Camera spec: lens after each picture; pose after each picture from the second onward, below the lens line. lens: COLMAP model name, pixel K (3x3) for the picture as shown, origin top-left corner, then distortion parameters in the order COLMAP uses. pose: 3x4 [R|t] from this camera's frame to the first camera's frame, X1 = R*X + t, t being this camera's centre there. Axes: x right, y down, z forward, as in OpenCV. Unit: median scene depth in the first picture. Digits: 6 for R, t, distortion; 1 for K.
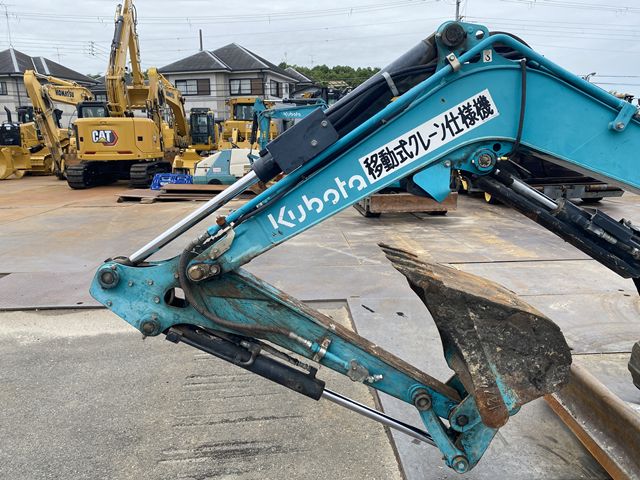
lens RADIAL K [[537.4, 0, 277.8], [0, 537.4, 254.2], [0, 0, 1]] dist [0.037507, -0.006026]
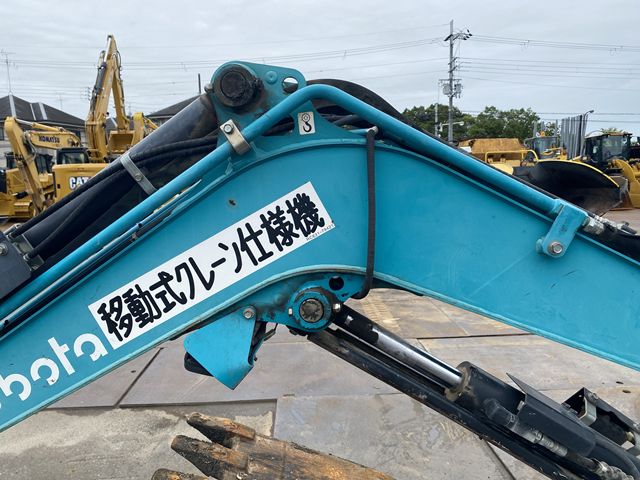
lens RADIAL K [[489.5, 0, 309.8], [0, 489.5, 240.7], [0, 0, 1]] dist [0.041495, -0.009197]
pose [[0.999772, -0.008616, -0.019556, 0.387221], [0.007354, 0.997941, -0.063710, -0.209526], [0.020065, 0.063552, 0.997777, 0.498692]]
